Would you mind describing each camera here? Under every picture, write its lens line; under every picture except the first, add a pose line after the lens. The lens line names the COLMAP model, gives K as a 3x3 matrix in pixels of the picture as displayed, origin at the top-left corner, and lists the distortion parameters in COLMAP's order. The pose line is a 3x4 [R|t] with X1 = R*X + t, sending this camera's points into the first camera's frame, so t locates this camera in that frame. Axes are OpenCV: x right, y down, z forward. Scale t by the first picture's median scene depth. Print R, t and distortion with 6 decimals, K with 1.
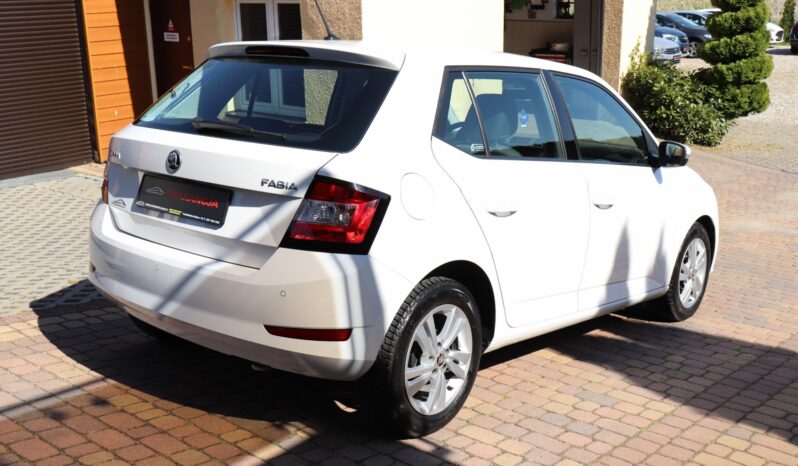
lens RADIAL K [[889.4, 0, 343.0], [0, 889.4, 222.2], [0, 0, 1]] dist [-0.011744, 0.000000]
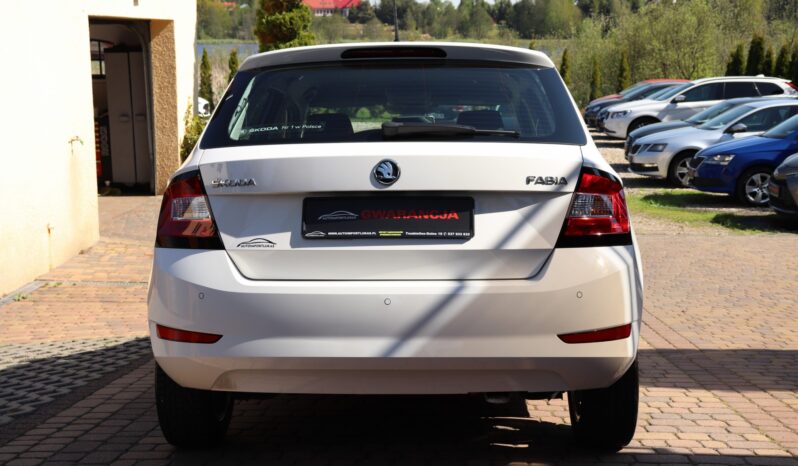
lens RADIAL K [[1131.9, 0, 373.2], [0, 1131.9, 246.7], [0, 0, 1]] dist [0.052526, 0.000000]
pose [[0.775456, -0.091230, 0.624776, -0.903520], [0.153251, 0.987113, -0.046072, 0.049314], [-0.612522, 0.131474, 0.779443, 0.195664]]
